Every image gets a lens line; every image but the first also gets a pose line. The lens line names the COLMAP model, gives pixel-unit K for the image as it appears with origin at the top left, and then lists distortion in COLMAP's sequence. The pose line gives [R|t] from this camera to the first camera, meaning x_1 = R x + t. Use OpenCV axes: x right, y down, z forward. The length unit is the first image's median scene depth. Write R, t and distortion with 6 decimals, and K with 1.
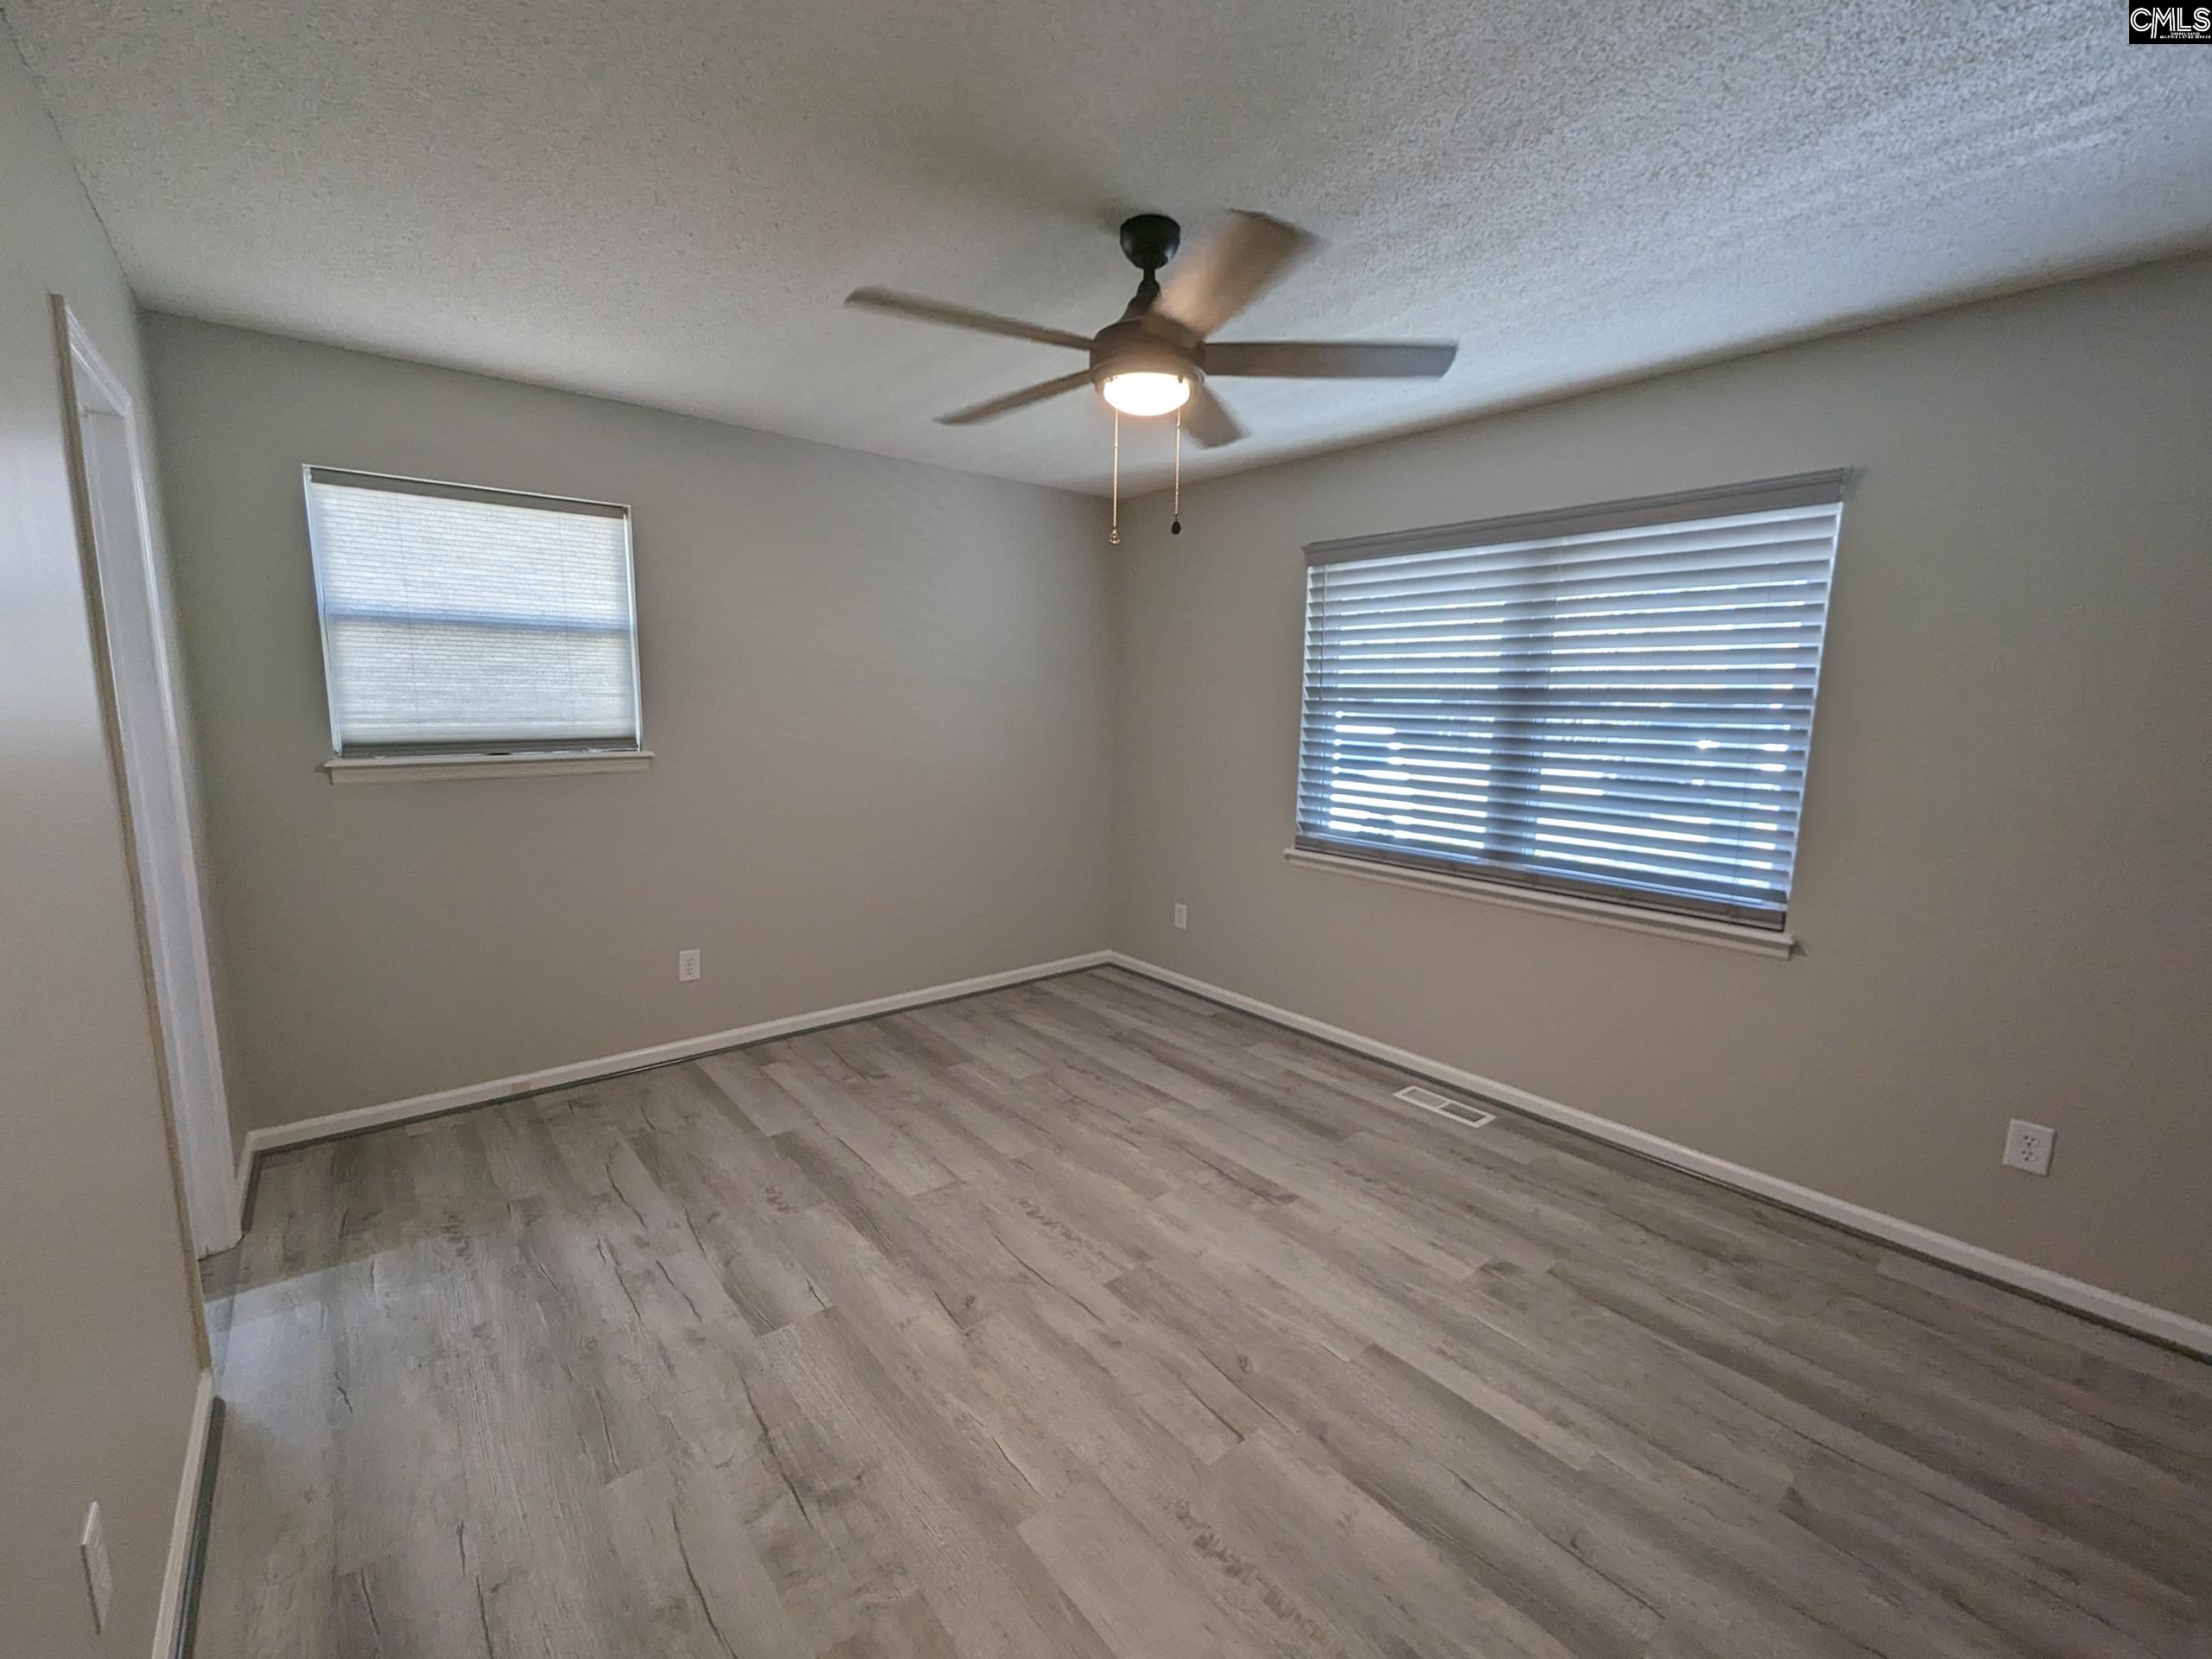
lens RADIAL K [[915.9, 0, 1105.2], [0, 915.9, 827.3], [0, 0, 1]] dist [0.004738, -0.000927]
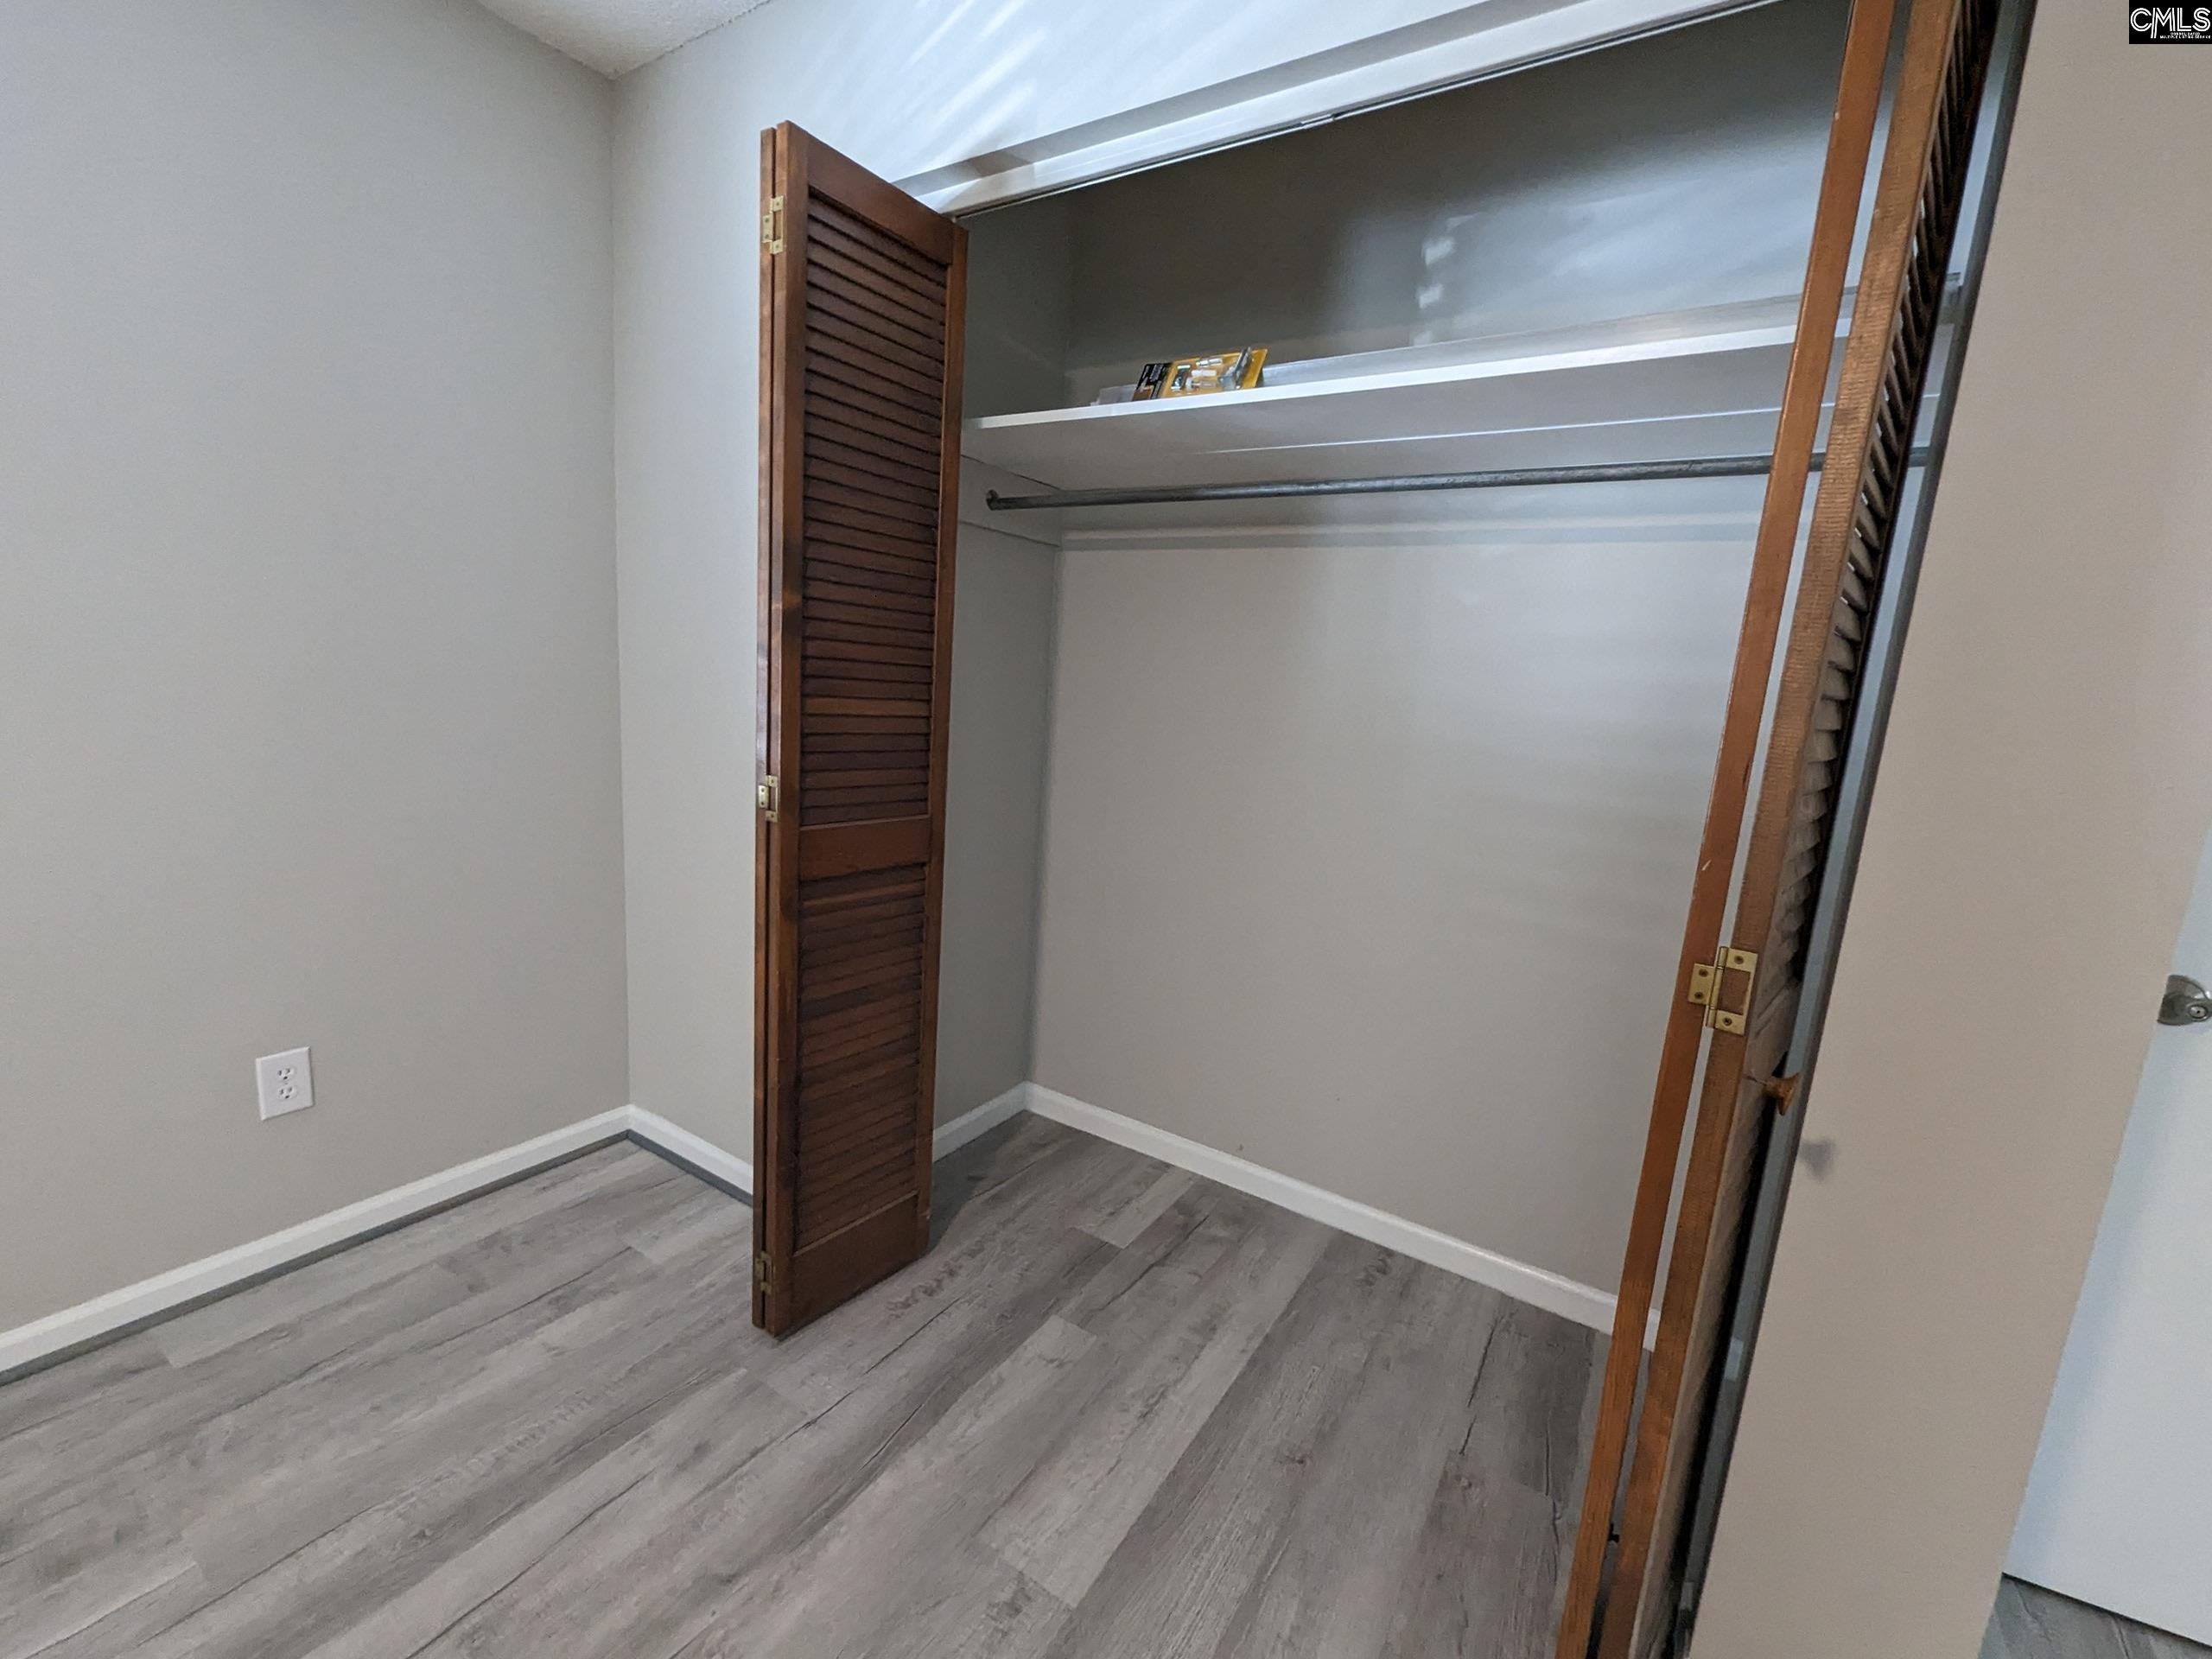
lens RADIAL K [[915.9, 0, 1104.6], [0, 915.9, 822.0], [0, 0, 1]] dist [0.004738, -0.000927]
pose [[-0.298160, -0.186294, 0.936160, 0.140371], [0.064840, 0.974551, 0.214585, 0.014842], [-0.952311, 0.124682, -0.278493, 0.651803]]
